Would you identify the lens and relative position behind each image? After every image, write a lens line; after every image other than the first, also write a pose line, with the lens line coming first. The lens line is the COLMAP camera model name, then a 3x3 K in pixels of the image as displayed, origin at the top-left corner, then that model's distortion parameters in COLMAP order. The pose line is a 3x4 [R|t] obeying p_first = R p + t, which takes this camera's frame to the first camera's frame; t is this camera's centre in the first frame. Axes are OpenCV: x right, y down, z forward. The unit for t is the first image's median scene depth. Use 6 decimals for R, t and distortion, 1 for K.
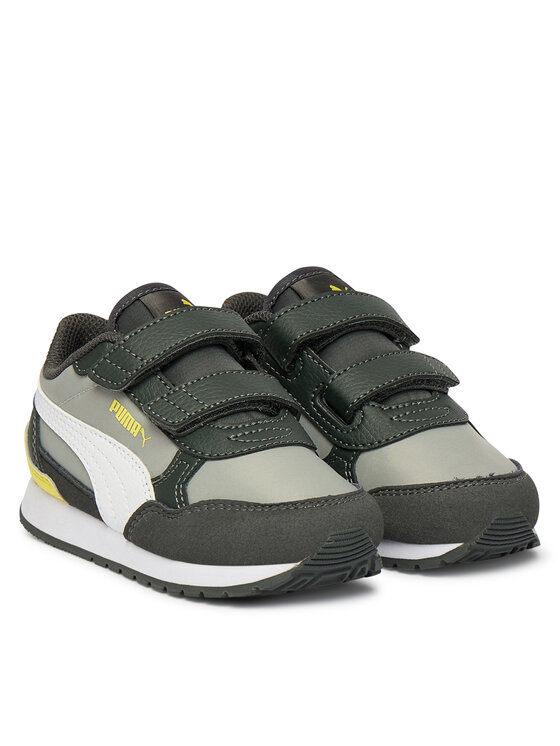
lens RADIAL K [[2205.0, 0, 280.1], [0, 2205.0, 373.5], [0, 0, 1]] dist [-0.082833, 0.000000]
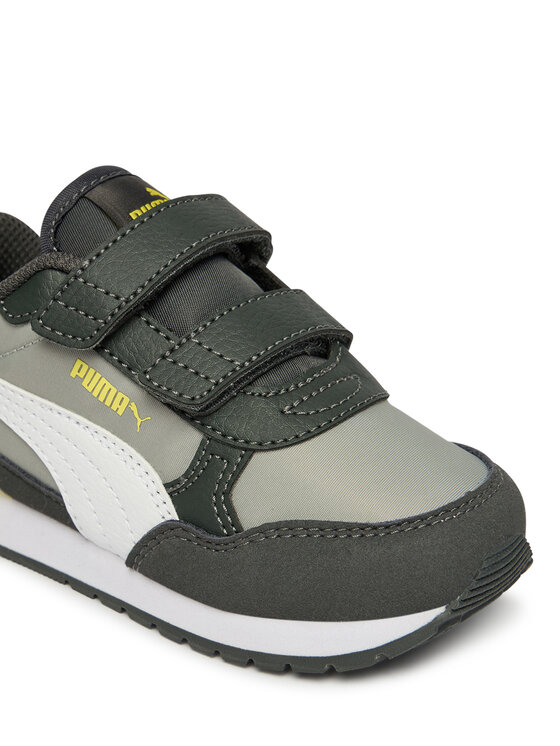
lens RADIAL K [[1372.8, 0, 279.3], [0, 1372.8, 372.2], [0, 0, 1]] dist [-0.251196, 0.000000]
pose [[0.966064, -0.141879, 0.215847, -0.106710], [0.096210, 0.973158, 0.209063, -0.064295], [-0.239715, -0.181201, 0.953783, 0.607647]]
